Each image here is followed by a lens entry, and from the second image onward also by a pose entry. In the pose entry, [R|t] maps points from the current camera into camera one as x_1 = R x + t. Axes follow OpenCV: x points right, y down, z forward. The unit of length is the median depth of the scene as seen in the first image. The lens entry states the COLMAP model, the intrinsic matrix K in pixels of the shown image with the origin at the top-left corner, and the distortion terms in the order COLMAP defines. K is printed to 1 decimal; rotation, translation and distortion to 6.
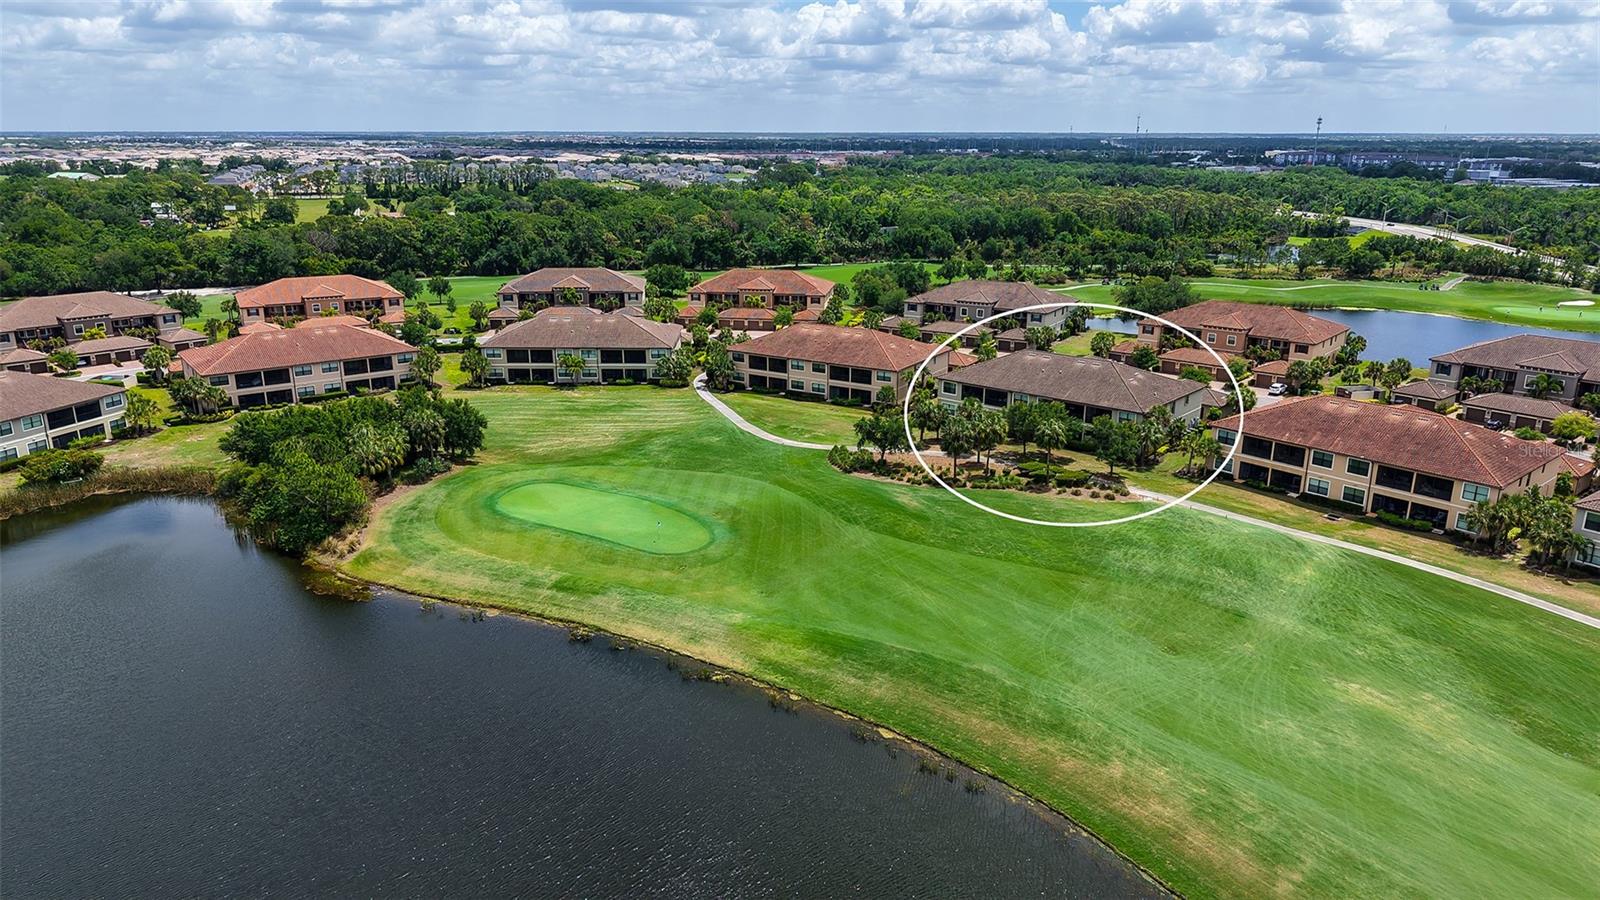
lens RADIAL K [[1067.1, 0, 794.0], [0, 1067.1, 455.8], [0, 0, 1]] dist [0.023814, -0.027539]
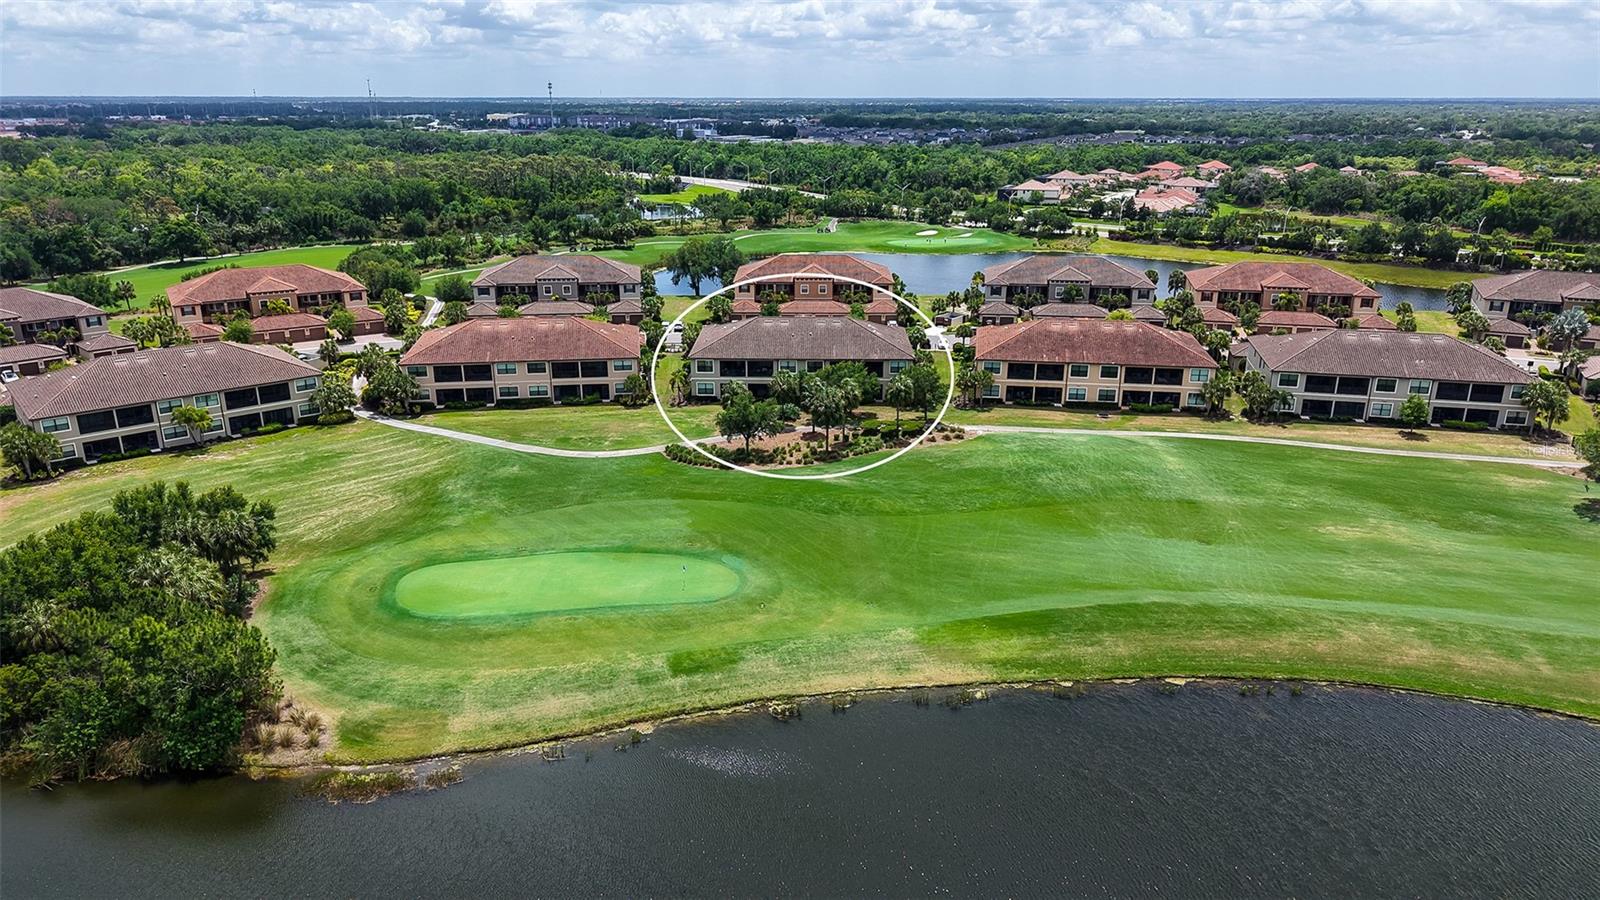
lens RADIAL K [[1067.1, 0, 796.6], [0, 1067.1, 449.2], [0, 0, 1]] dist [0.023814, -0.027539]
pose [[0.762953, -0.203139, 0.613707, -0.345506], [0.187593, 0.978066, 0.090529, -0.054039], [-0.618636, 0.046058, 0.784326, 0.177367]]
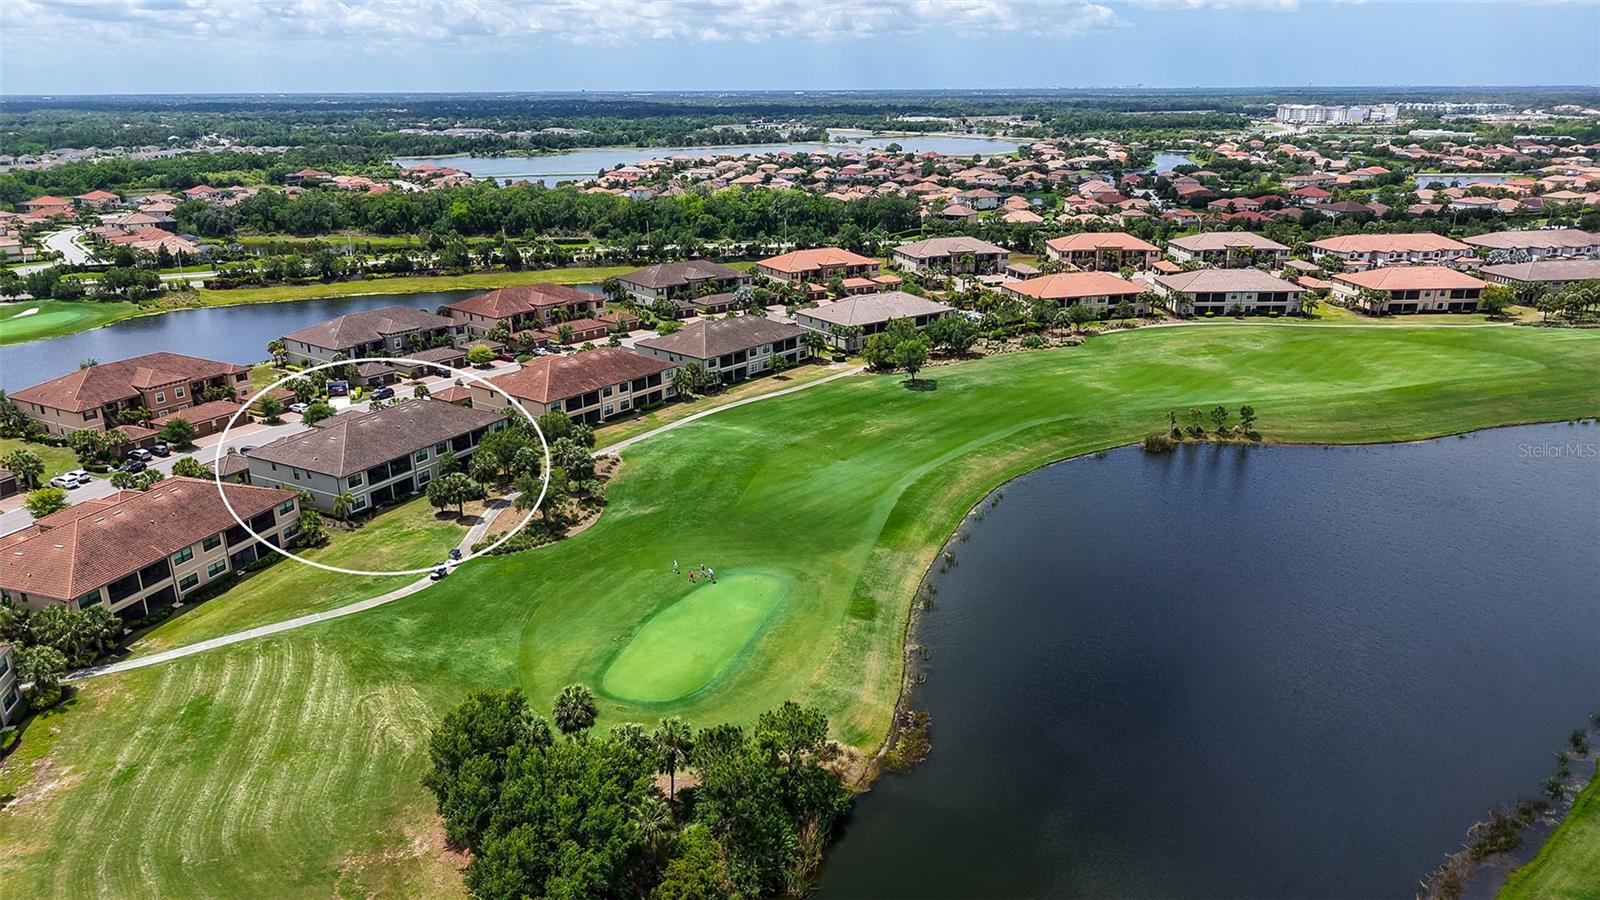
lens RADIAL K [[1067.1, 0, 809.7], [0, 1067.1, 448.3], [0, 0, 1]] dist [0.023814, -0.027539]
pose [[-0.238401, -0.309698, 0.920463, -0.702398], [0.280120, 0.885581, 0.370513, -0.284760], [-0.929891, 0.346171, -0.124371, 0.649840]]
